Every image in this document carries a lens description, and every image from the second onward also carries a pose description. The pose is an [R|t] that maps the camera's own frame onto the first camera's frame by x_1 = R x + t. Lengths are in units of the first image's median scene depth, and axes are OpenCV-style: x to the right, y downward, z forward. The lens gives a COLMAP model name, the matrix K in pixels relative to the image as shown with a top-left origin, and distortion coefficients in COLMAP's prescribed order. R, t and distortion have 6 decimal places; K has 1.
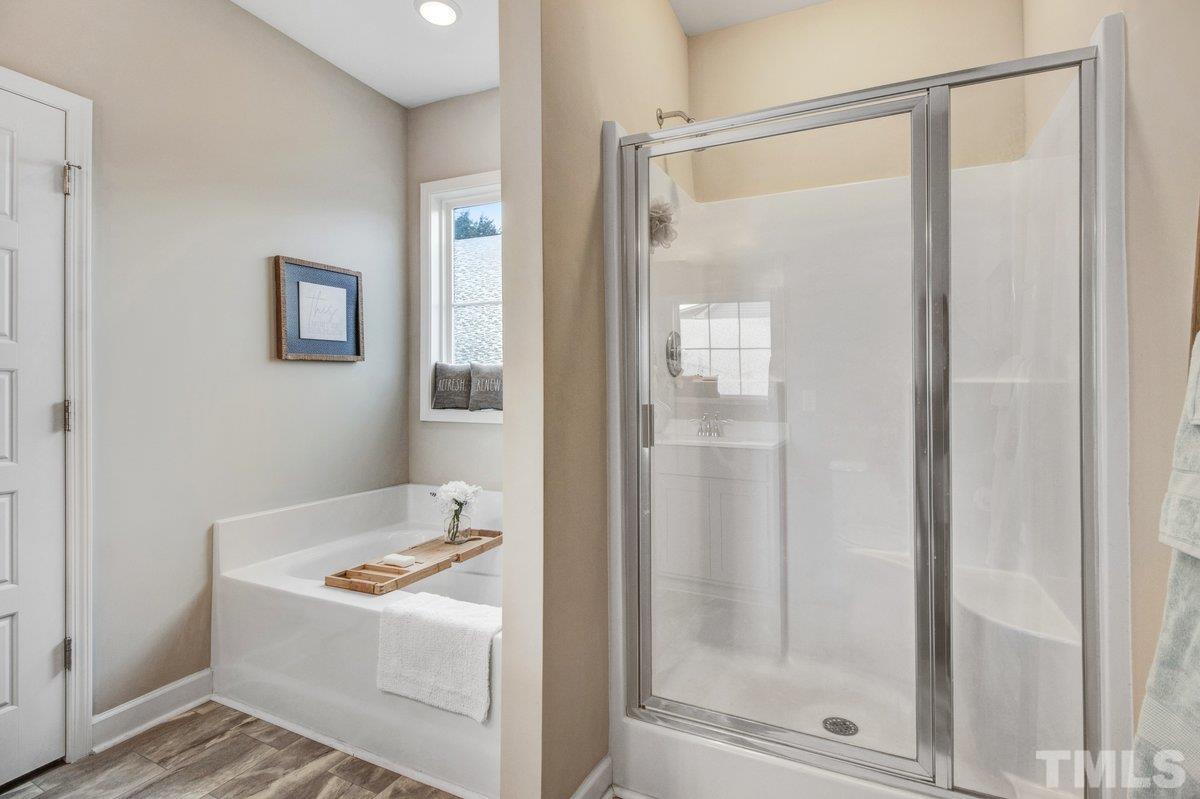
lens RADIAL K [[572.7, 0, 600.0], [0, 572.7, 399.5], [0, 0, 1]] dist [-0.002374, -0.000585]
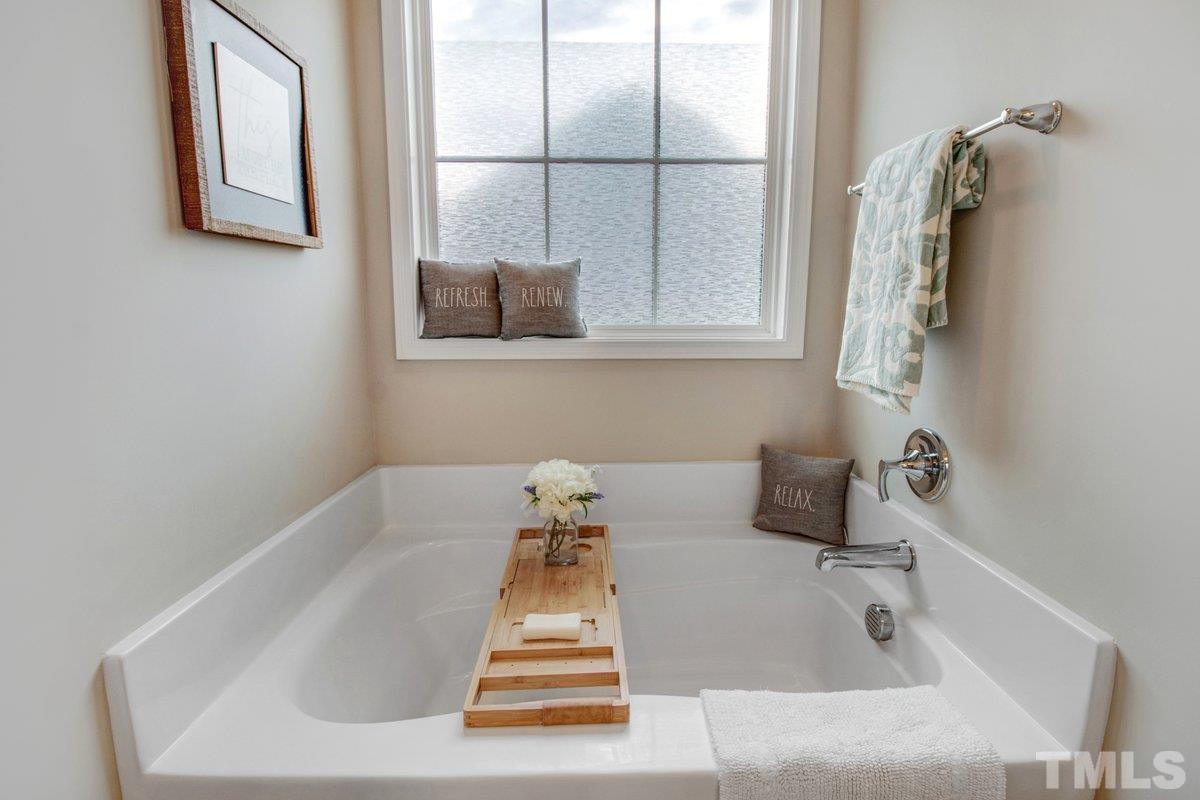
lens RADIAL K [[572.7, 0, 600.0], [0, 572.7, 400.0], [0, 0, 1]] dist [-0.002374, -0.000585]
pose [[0.895510, -0.075400, 0.438607, -0.405983], [0.011542, 0.989147, 0.146477, -0.005383], [-0.444891, -0.126109, 0.886661, 0.407022]]
